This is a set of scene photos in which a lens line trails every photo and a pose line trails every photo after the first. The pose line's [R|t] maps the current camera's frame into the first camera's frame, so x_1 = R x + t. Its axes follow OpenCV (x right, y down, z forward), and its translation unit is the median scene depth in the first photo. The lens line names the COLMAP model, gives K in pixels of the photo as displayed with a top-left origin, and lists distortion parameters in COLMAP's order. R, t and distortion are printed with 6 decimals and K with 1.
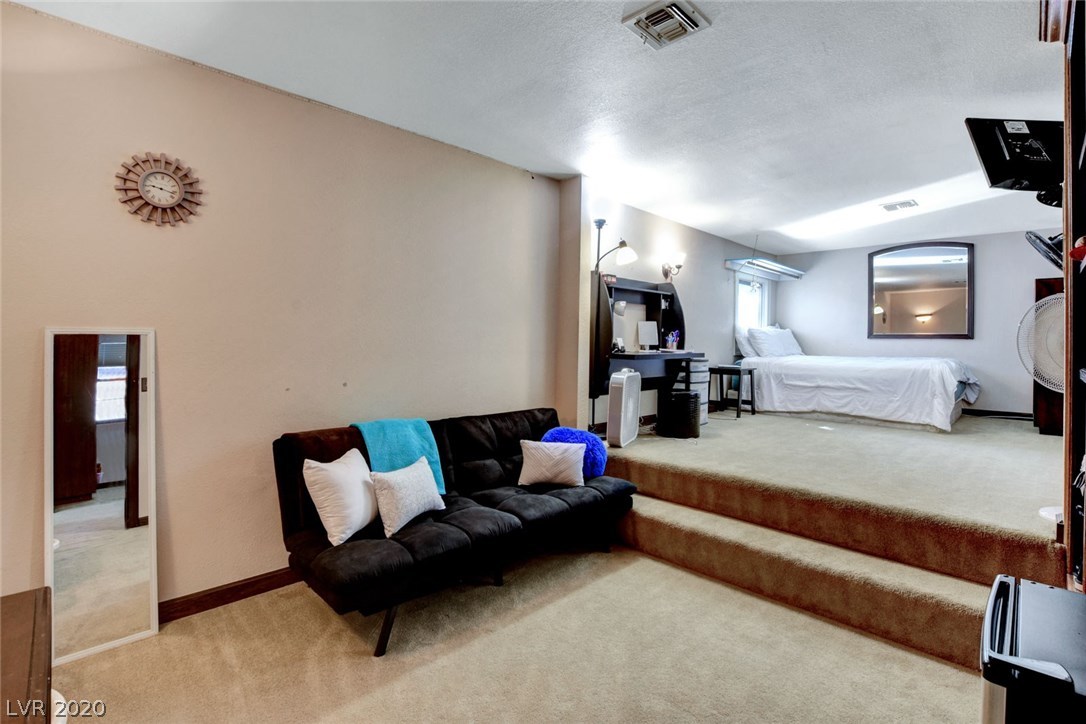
lens RADIAL K [[499.7, 0, 542.6], [0, 499.7, 347.0], [0, 0, 1]] dist [-0.000109, 0.000034]
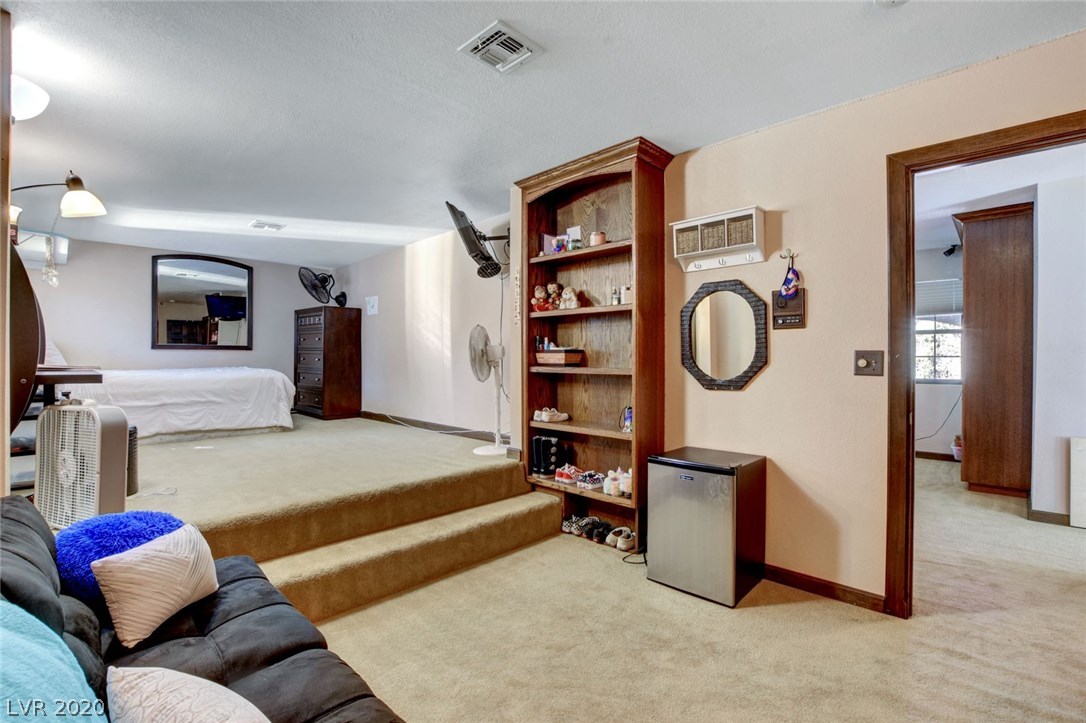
lens RADIAL K [[503.4, 0, 543.0], [0, 503.4, 361.5], [0, 0, 1]] dist [-0.026579, 0.000132]
pose [[-0.018001, -0.018289, 0.999671, -0.338446], [0.010846, 0.999770, 0.018486, -0.003939], [-0.999779, 0.011175, -0.017799, 0.389265]]
